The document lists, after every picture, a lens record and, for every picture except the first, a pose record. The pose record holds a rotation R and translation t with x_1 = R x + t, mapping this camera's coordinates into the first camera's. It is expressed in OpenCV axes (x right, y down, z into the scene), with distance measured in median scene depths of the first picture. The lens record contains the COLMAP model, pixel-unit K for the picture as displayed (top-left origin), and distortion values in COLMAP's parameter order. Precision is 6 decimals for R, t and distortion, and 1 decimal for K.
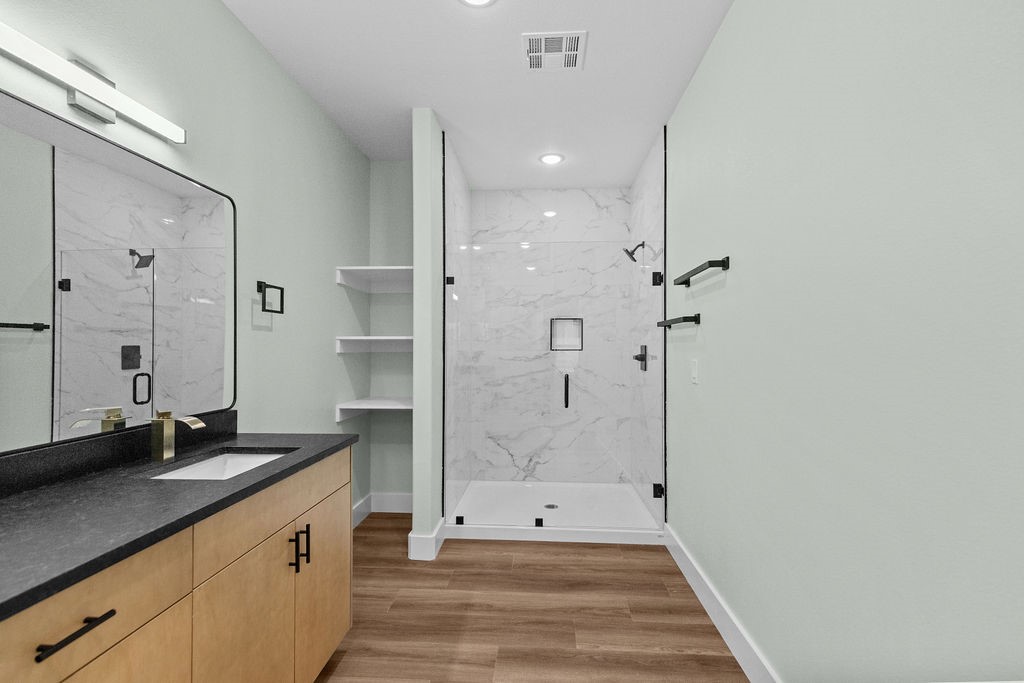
lens RADIAL K [[467.3, 0, 506.4], [0, 467.3, 357.4], [0, 0, 1]] dist [-0.000706, -0.000566]
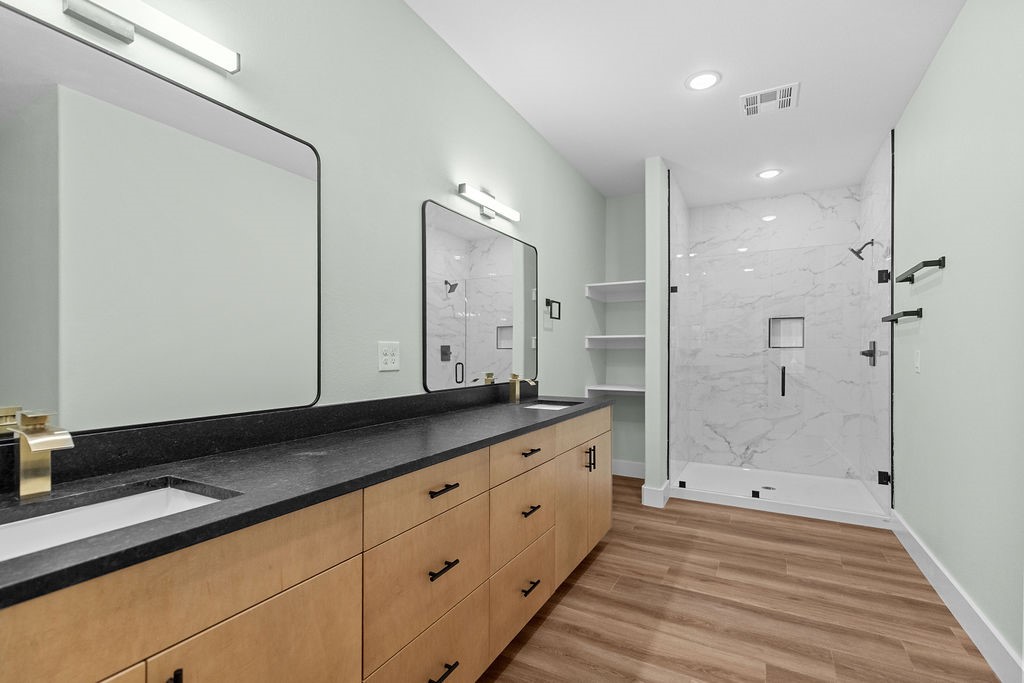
lens RADIAL K [[467.3, 0, 506.4], [0, 467.3, 357.4], [0, 0, 1]] dist [-0.000706, -0.000566]
pose [[0.910103, 0.002202, -0.414377, -0.013068], [-0.007686, 0.999904, -0.011566, 0.033444], [0.414312, 0.013711, 0.910032, -0.312907]]
